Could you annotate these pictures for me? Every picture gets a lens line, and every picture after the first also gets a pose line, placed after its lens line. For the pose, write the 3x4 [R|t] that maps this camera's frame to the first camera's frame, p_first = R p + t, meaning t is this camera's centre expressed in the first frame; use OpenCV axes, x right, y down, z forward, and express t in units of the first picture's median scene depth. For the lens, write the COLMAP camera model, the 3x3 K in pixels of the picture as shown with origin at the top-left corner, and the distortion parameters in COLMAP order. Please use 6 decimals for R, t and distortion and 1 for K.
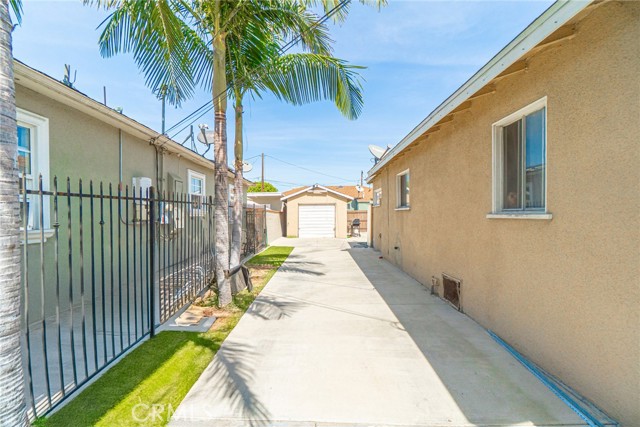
lens RADIAL K [[275.8, 0, 320.0], [0, 275.8, 213.5], [0, 0, 1]] dist [-0.001028, -0.000336]
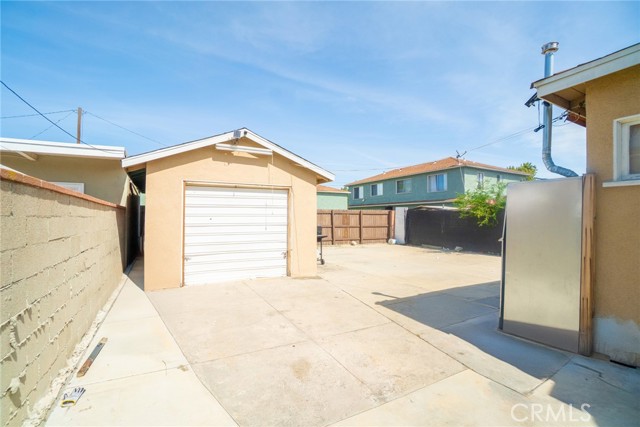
lens RADIAL K [[287.5, 0, 320.0], [0, 287.5, 213.5], [0, 0, 1]] dist [-0.059233, 0.015422]
pose [[0.876516, 0.006709, 0.481327, -0.099028], [-0.008322, 0.999965, 0.001216, -0.000607], [-0.481302, -0.005072, 0.876540, 0.630436]]
